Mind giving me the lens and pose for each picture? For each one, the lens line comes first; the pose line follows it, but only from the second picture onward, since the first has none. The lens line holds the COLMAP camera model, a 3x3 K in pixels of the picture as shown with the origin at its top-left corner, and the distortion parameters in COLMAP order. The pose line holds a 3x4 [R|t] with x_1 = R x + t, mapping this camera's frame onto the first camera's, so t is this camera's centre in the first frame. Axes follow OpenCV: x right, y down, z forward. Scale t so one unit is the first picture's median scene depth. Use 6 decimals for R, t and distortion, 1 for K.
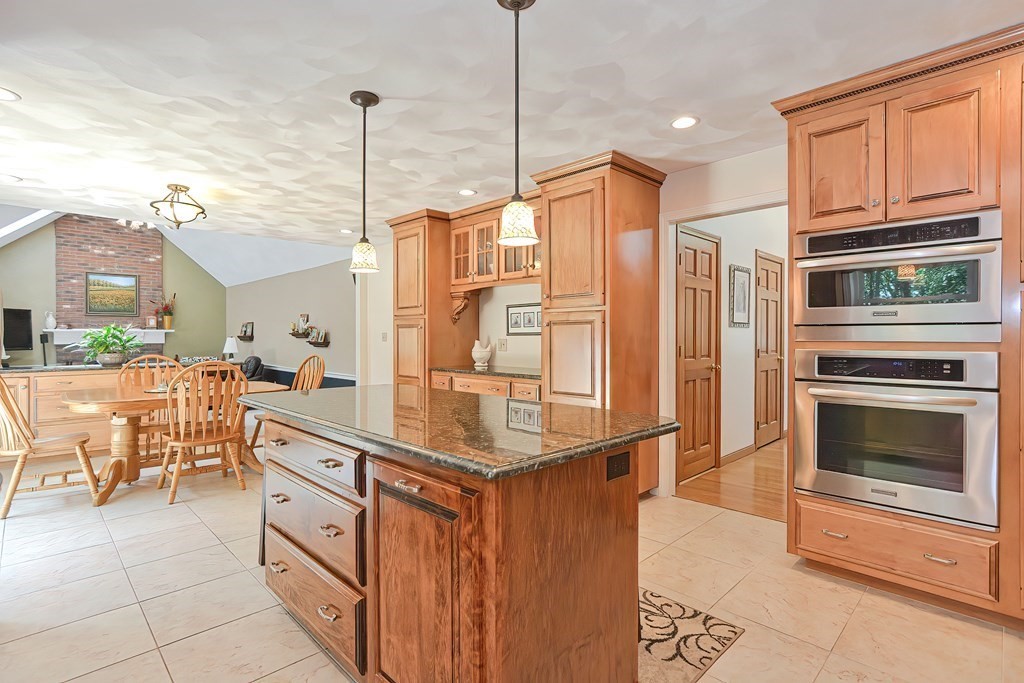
lens RADIAL K [[496.9, 0, 507.2], [0, 496.9, 337.3], [0, 0, 1]] dist [-0.013863, 0.006035]
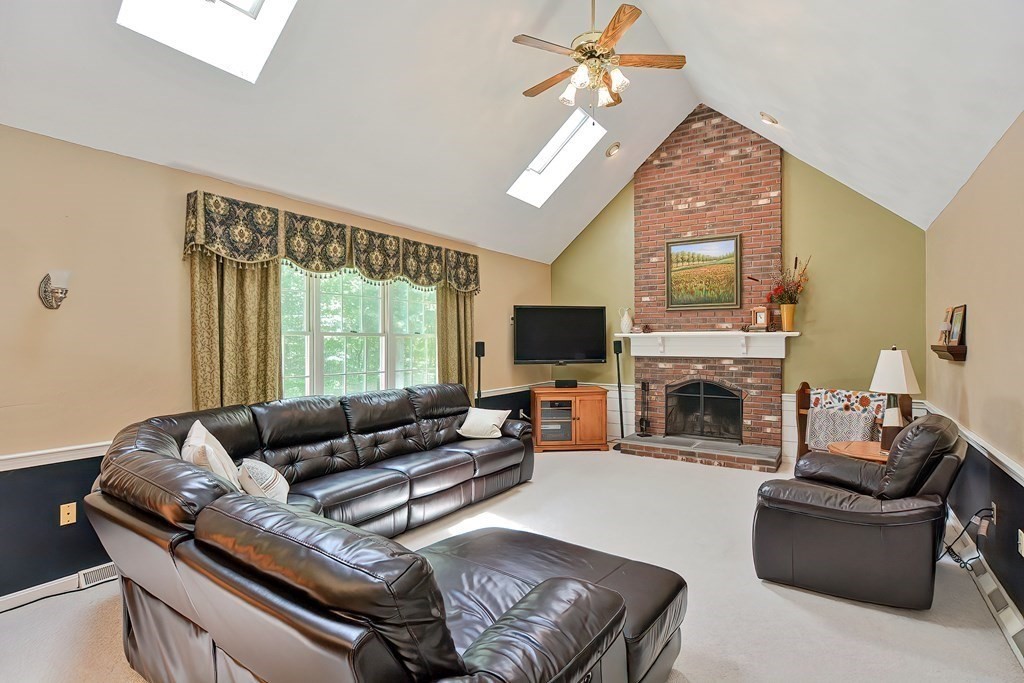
lens RADIAL K [[496.9, 0, 507.5], [0, 496.9, 339.3], [0, 0, 1]] dist [-0.013863, 0.006035]
pose [[0.213437, -0.000827, -0.976956, -0.271928], [-0.003480, 0.999993, -0.001607, -0.006229], [0.976951, 0.003743, 0.213433, 0.661542]]
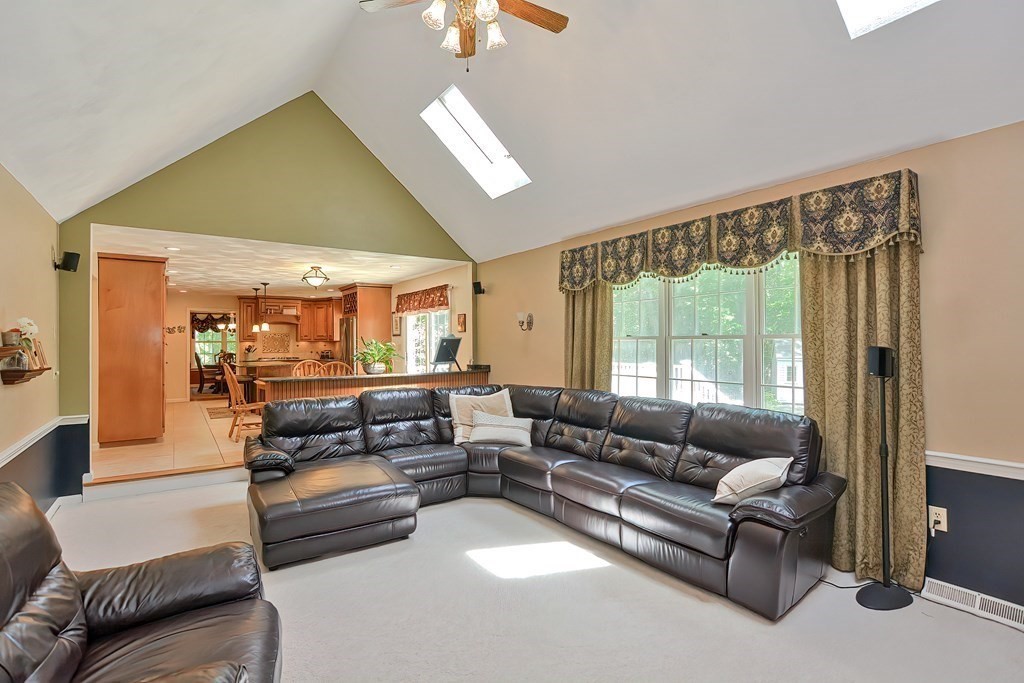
lens RADIAL K [[496.9, 0, 490.7], [0, 496.9, 340.3], [0, 0, 1]] dist [-0.013863, 0.006035]
pose [[-0.982712, 0.005959, 0.185045, -0.664384], [0.004877, 0.999968, -0.006298, -0.007336], [-0.185077, -0.005287, -0.982710, 1.066526]]
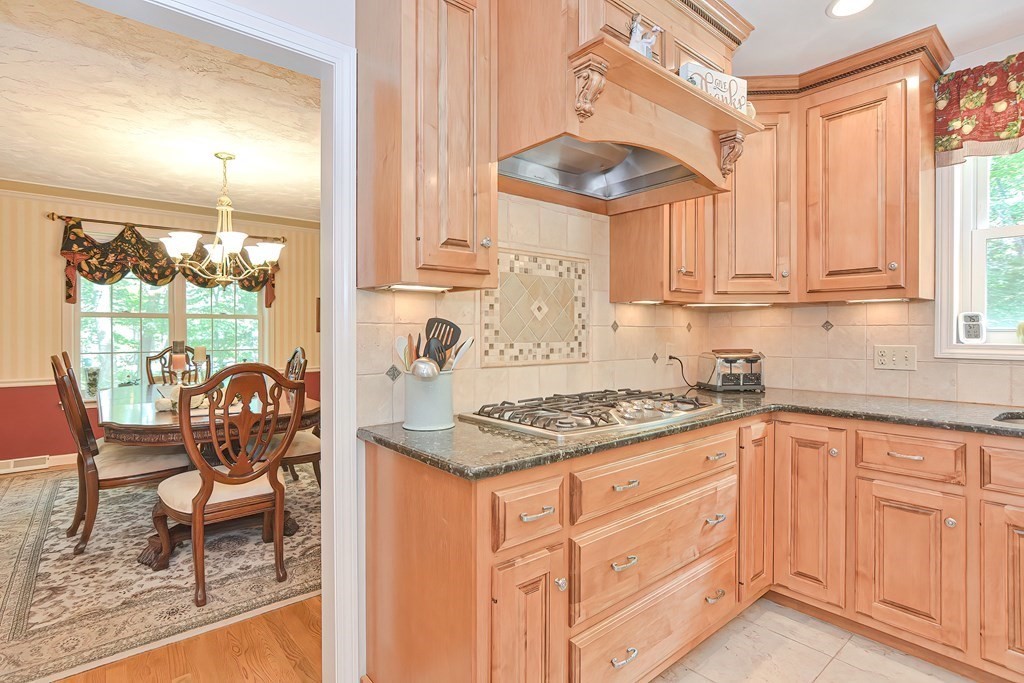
lens RADIAL K [[496.9, 0, 509.1], [0, 496.9, 333.7], [0, 0, 1]] dist [-0.013863, 0.006035]
pose [[-0.998139, -0.003107, 0.060901, 0.083405], [-0.002713, 0.999975, 0.006555, -0.001483], [-0.060920, 0.006377, -0.998122, 0.170361]]
